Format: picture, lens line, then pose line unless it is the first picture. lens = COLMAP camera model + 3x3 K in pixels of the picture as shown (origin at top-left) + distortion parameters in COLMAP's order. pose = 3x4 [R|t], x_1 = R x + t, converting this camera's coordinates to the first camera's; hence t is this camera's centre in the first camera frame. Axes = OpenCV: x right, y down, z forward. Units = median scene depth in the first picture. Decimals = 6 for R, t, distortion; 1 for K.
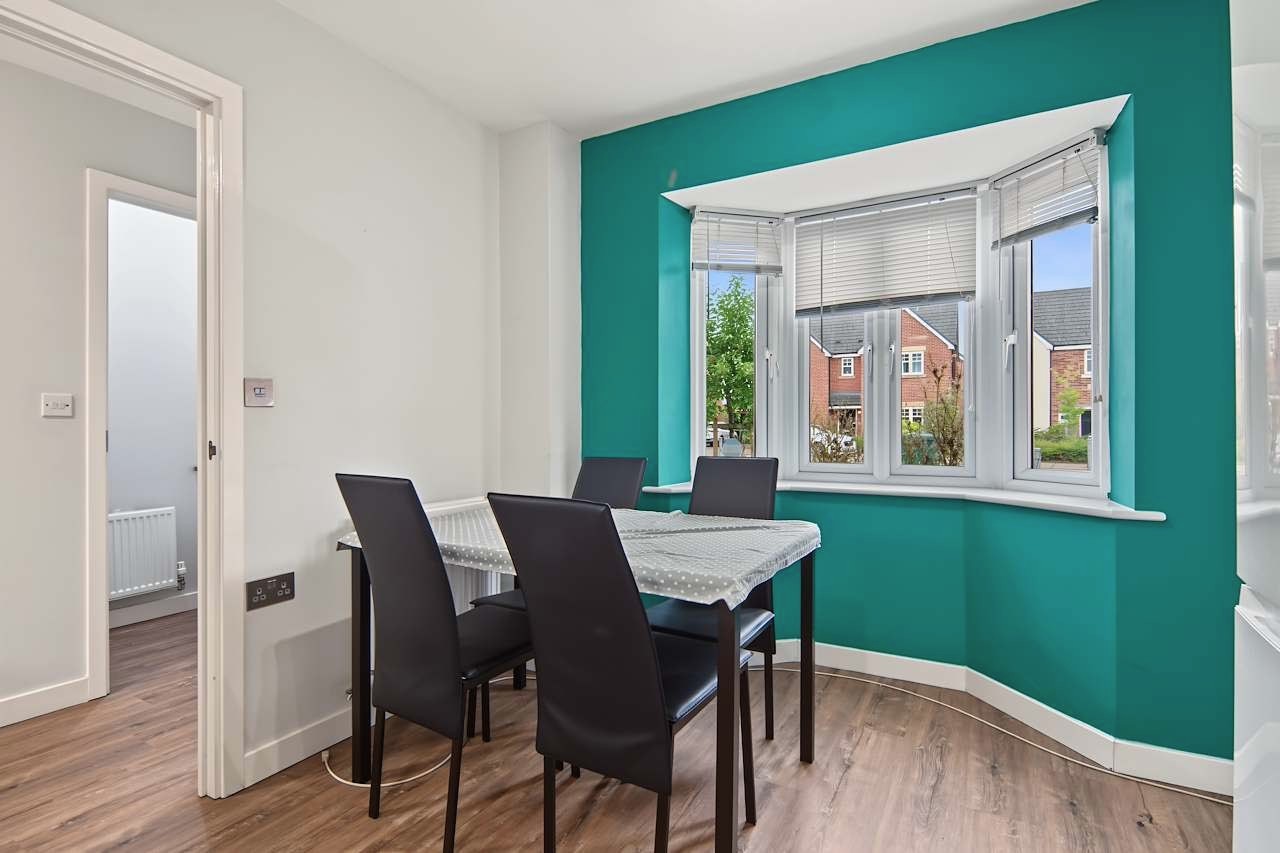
lens RADIAL K [[624.0, 0, 631.4], [0, 624.0, 429.0], [0, 0, 1]] dist [0.019075, -0.015076]
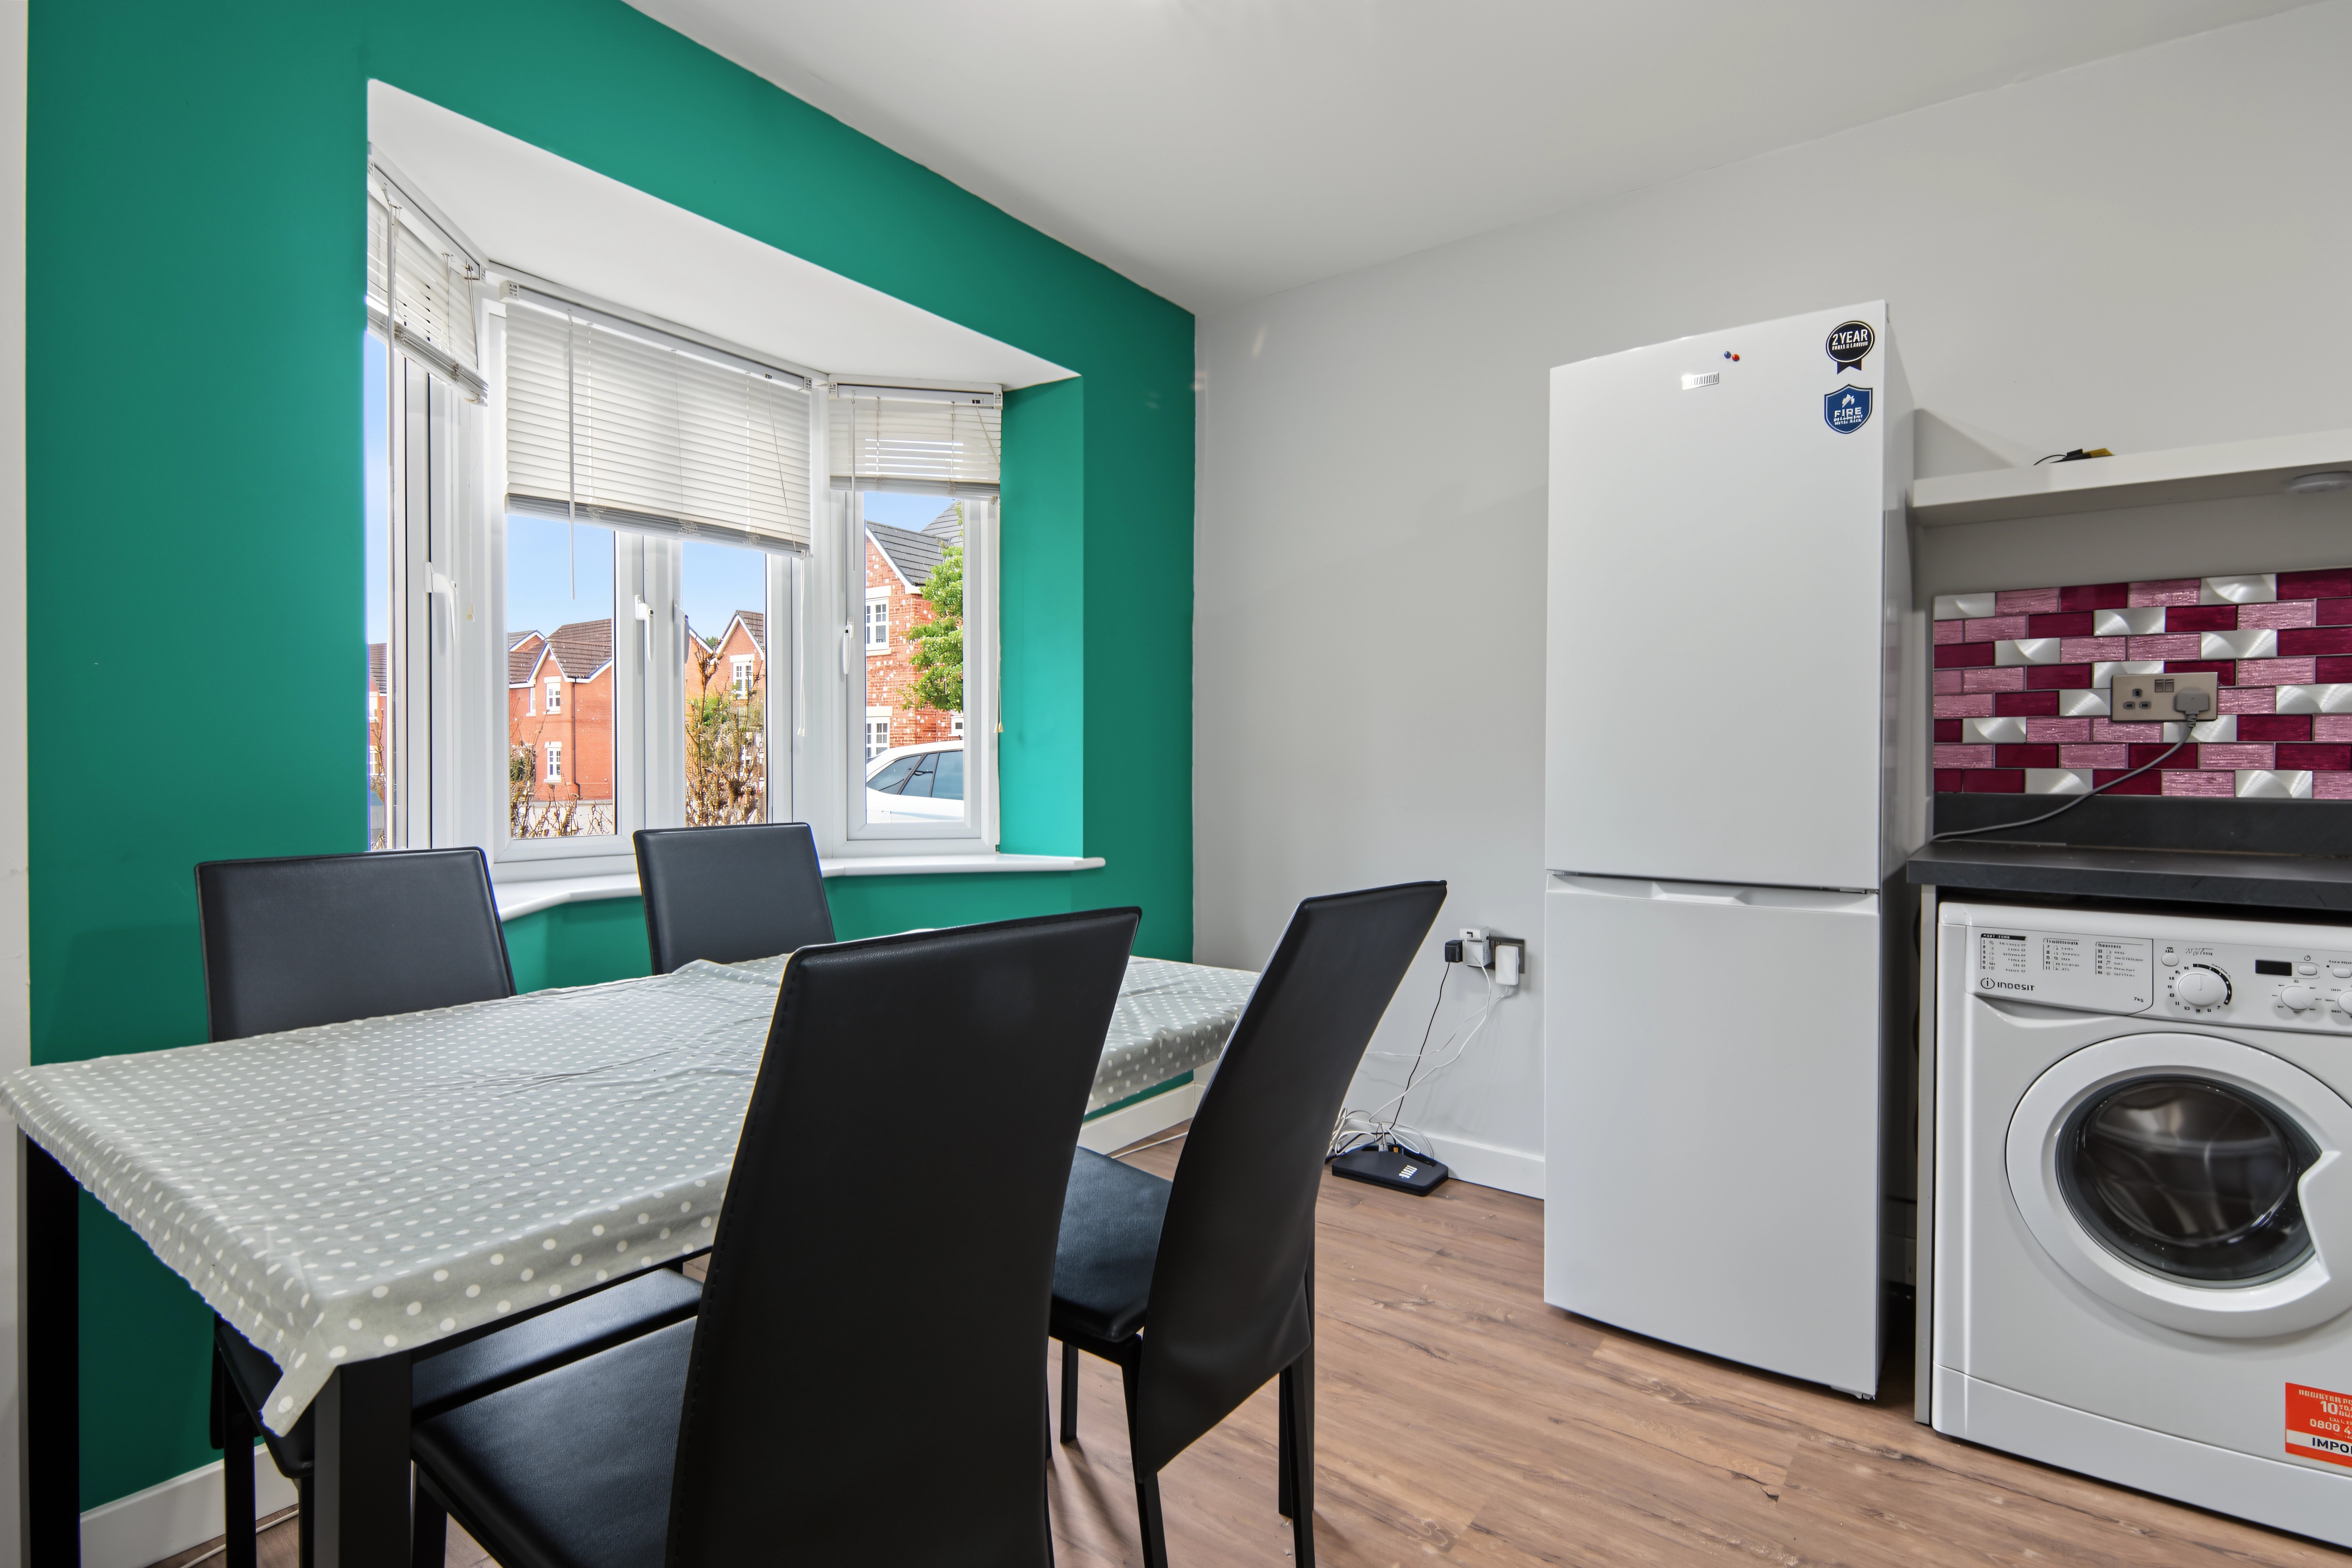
lens RADIAL K [[1146.7, 0, 1161.9], [0, 1146.7, 775.1], [0, 0, 1]] dist [0.019075, -0.015076]
pose [[0.115716, -0.009421, 0.993238, -0.544290], [-0.000613, 0.999954, 0.009556, -0.000934], [-0.993282, -0.001714, 0.115705, 0.505240]]
